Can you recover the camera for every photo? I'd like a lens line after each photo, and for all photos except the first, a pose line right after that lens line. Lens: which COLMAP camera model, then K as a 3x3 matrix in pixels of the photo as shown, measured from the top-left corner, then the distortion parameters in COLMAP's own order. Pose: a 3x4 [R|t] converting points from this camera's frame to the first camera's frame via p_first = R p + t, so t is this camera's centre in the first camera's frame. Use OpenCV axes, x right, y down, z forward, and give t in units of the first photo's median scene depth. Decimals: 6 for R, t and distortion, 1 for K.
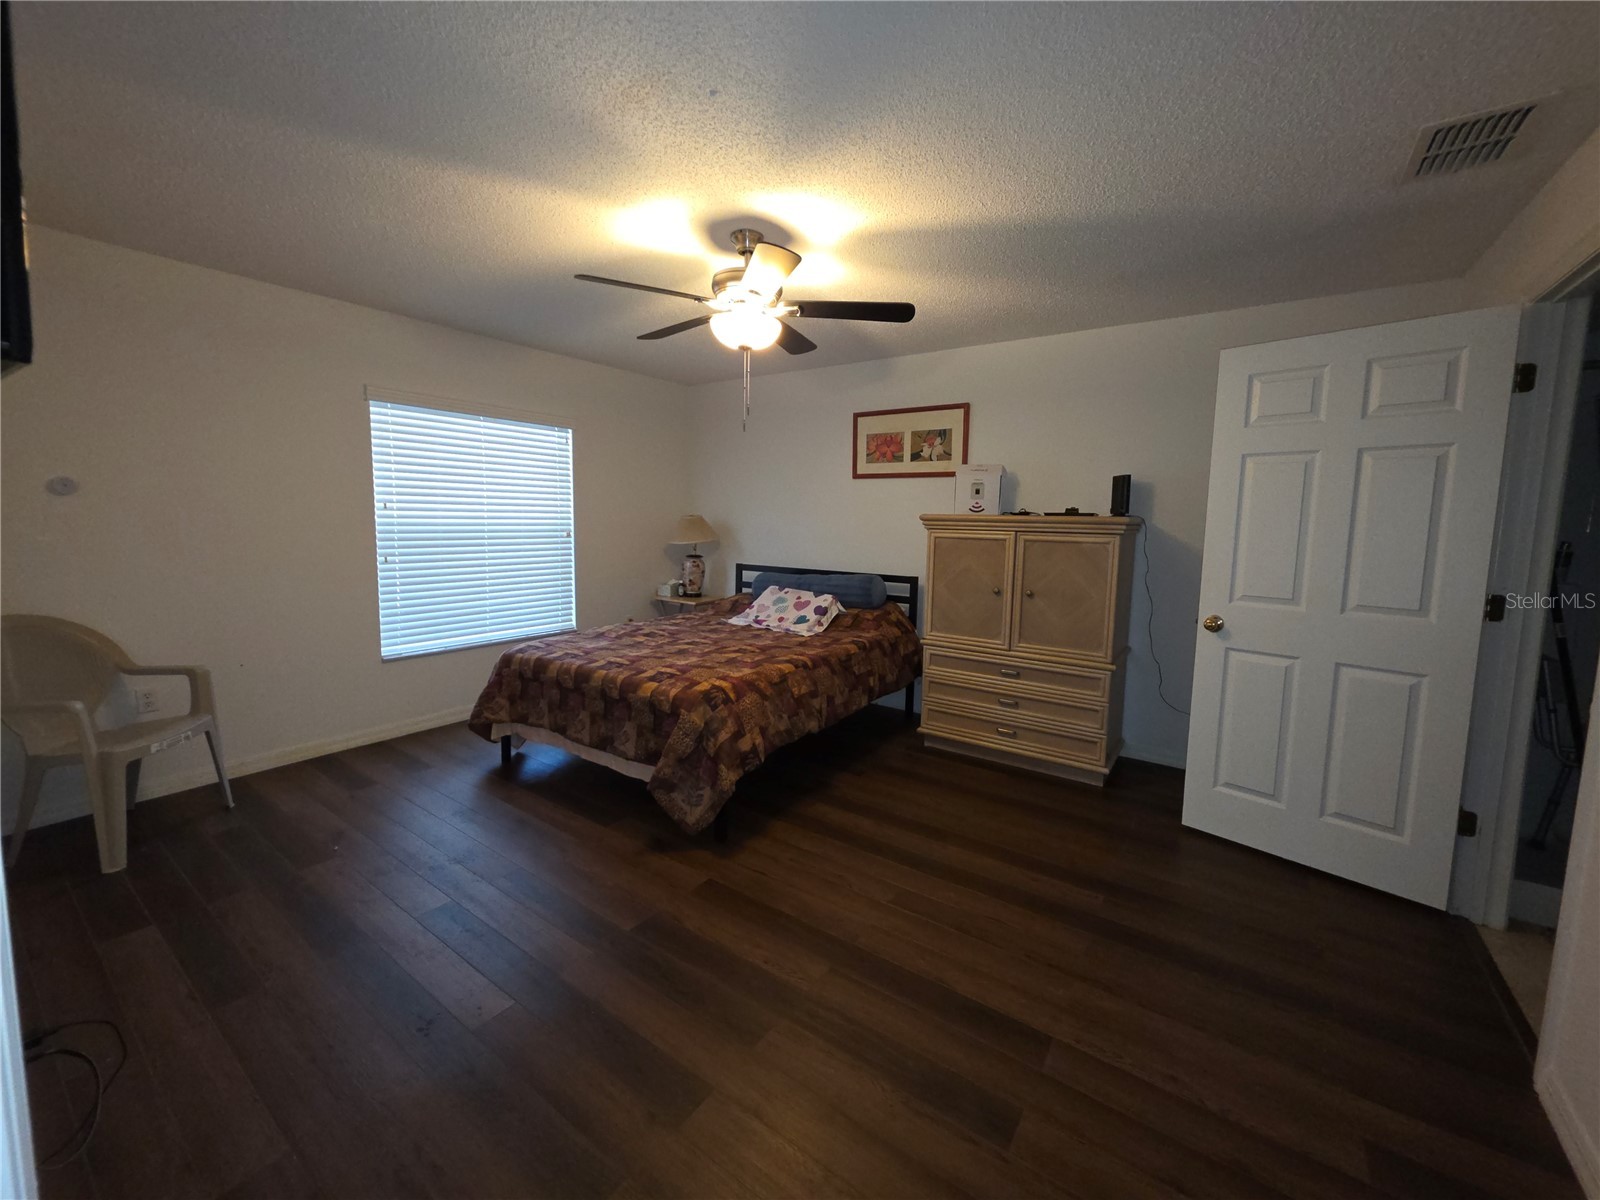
lens RADIAL K [[632.0, 0, 791.8], [0, 632.0, 578.9], [0, 0, 1]] dist [-0.000764, -0.000191]
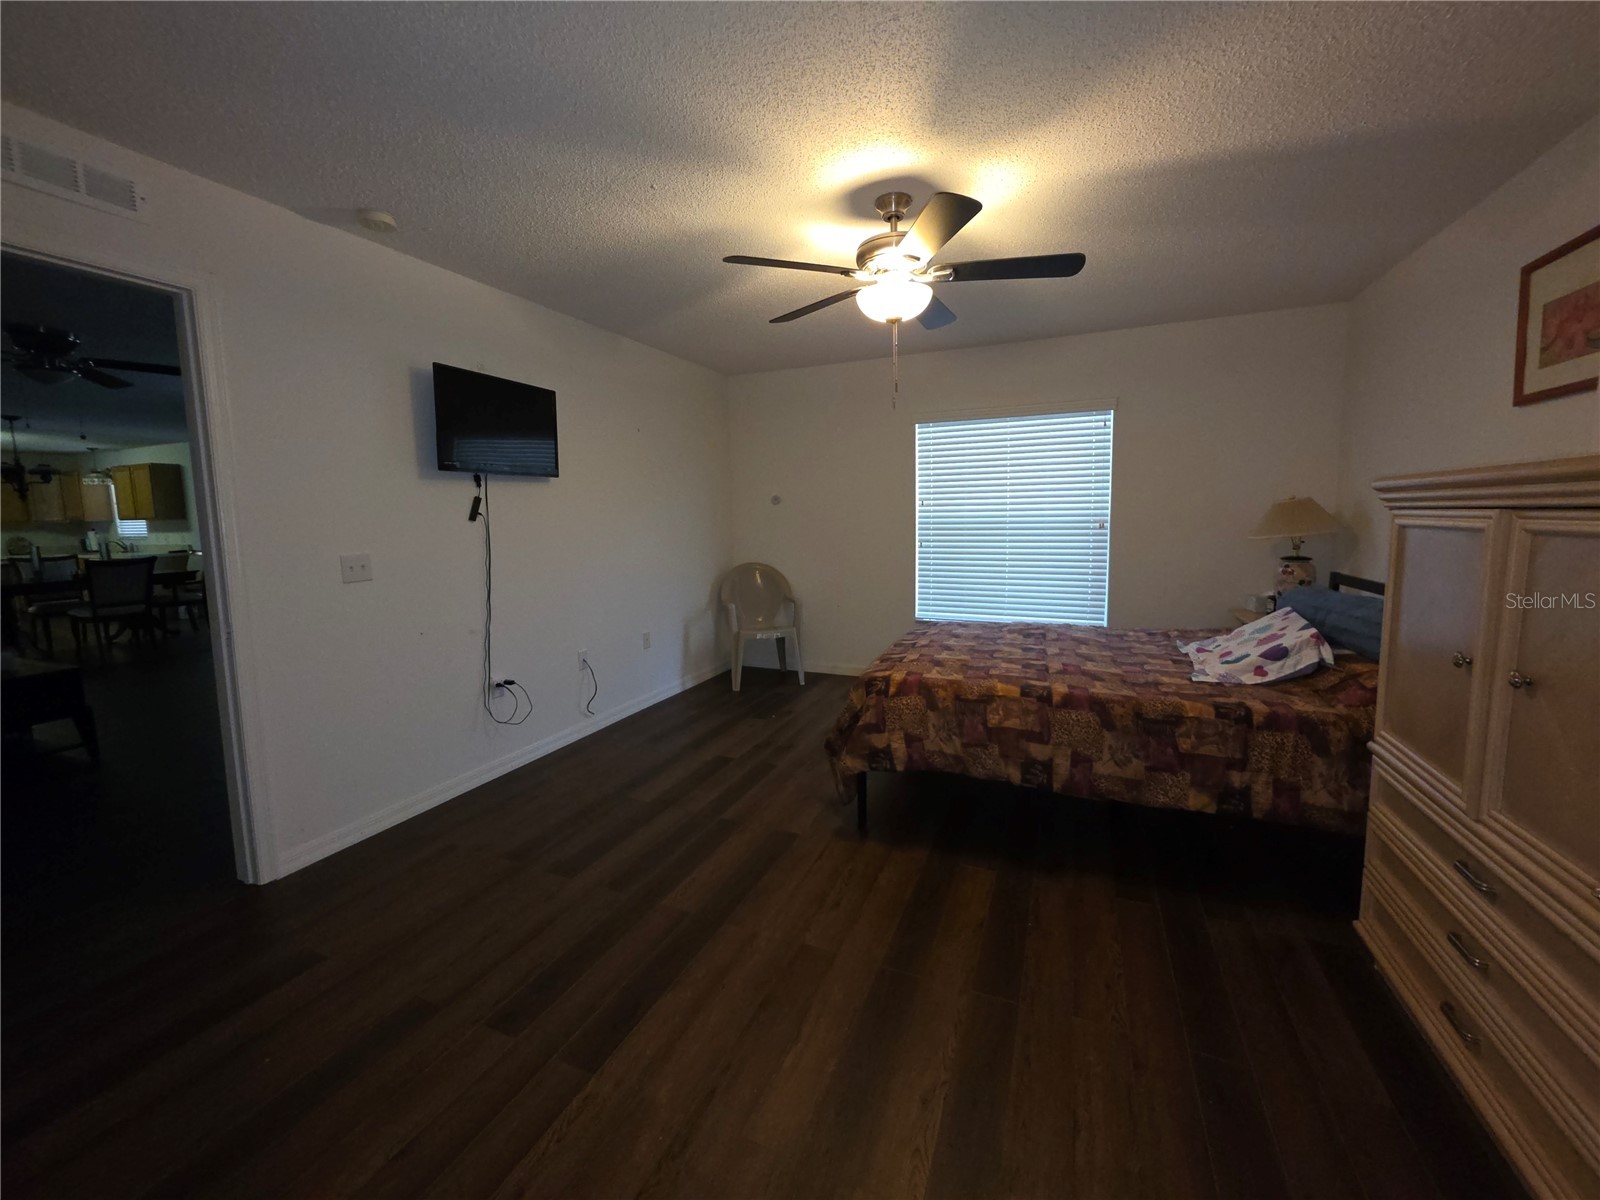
lens RADIAL K [[632.0, 0, 791.8], [0, 632.0, 578.9], [0, 0, 1]] dist [-0.000764, -0.000191]
pose [[0.198603, 0.078731, -0.976913, 0.600625], [-0.075451, 0.995038, 0.064852, -0.024557], [0.977171, 0.060829, 0.203558, 0.490029]]
